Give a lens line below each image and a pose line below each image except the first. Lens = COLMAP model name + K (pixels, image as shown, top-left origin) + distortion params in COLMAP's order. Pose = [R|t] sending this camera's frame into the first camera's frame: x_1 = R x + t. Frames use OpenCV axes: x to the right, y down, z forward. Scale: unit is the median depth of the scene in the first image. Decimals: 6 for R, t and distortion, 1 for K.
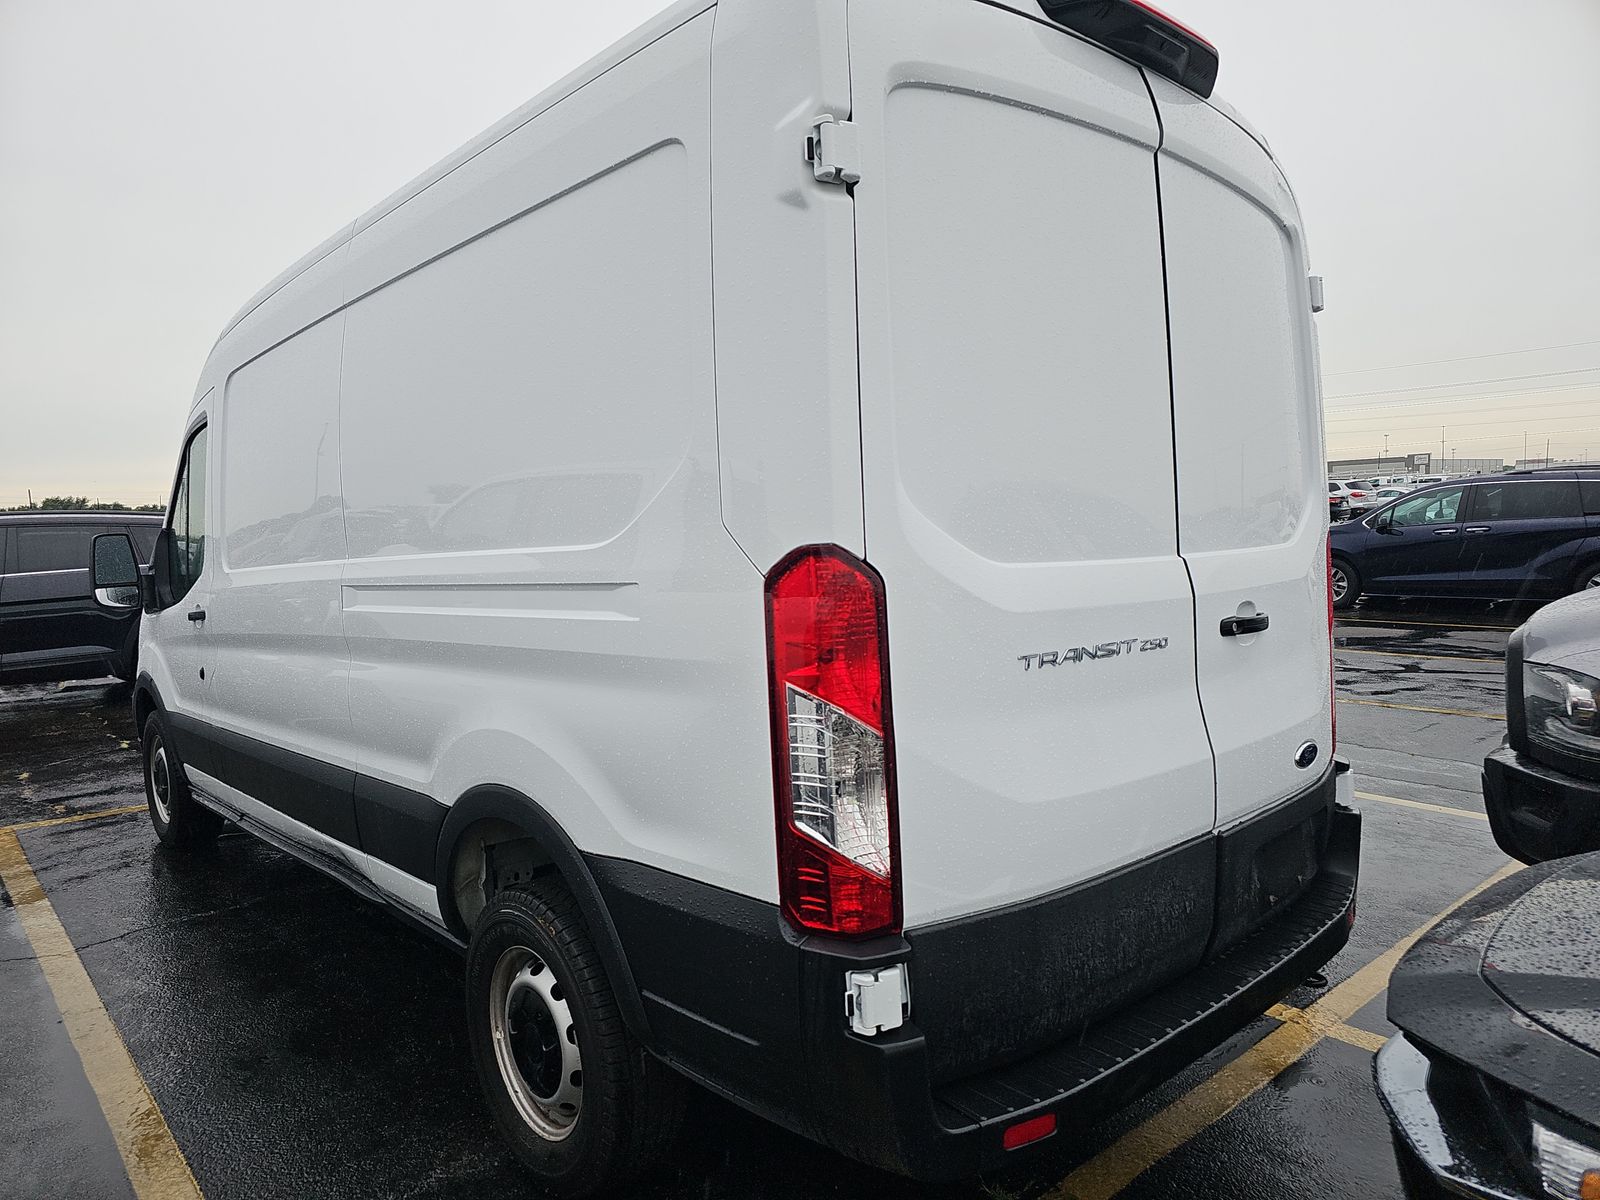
lens RADIAL K [[1071.9, 0, 769.0], [0, 1071.9, 599.8], [0, 0, 1]] dist [0.050338, -0.040066]
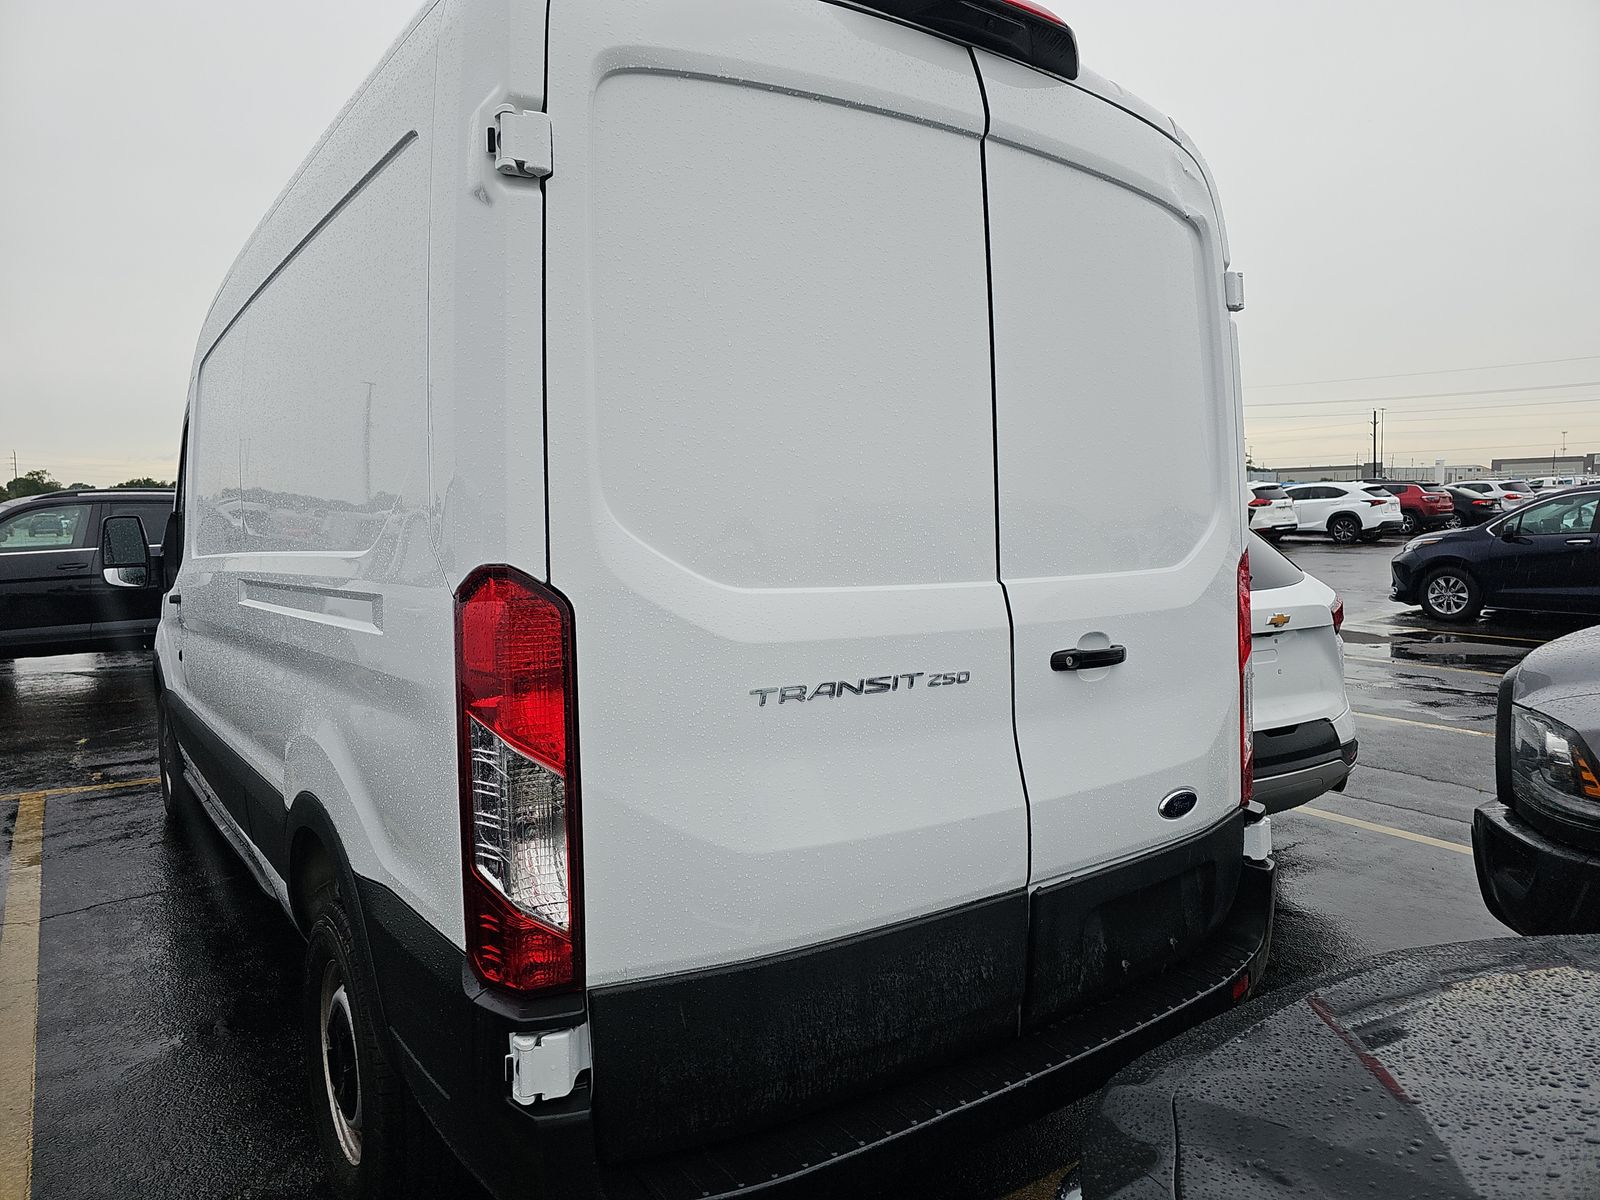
lens RADIAL K [[1071.9, 0, 787.8], [0, 1071.9, 574.3], [0, 0, 1]] dist [0.050338, -0.040066]
pose [[0.993372, 0.029698, -0.111043, 0.306683], [-0.030843, 0.999487, -0.008602, -0.033747], [0.110730, 0.011970, 0.993778, 0.081943]]
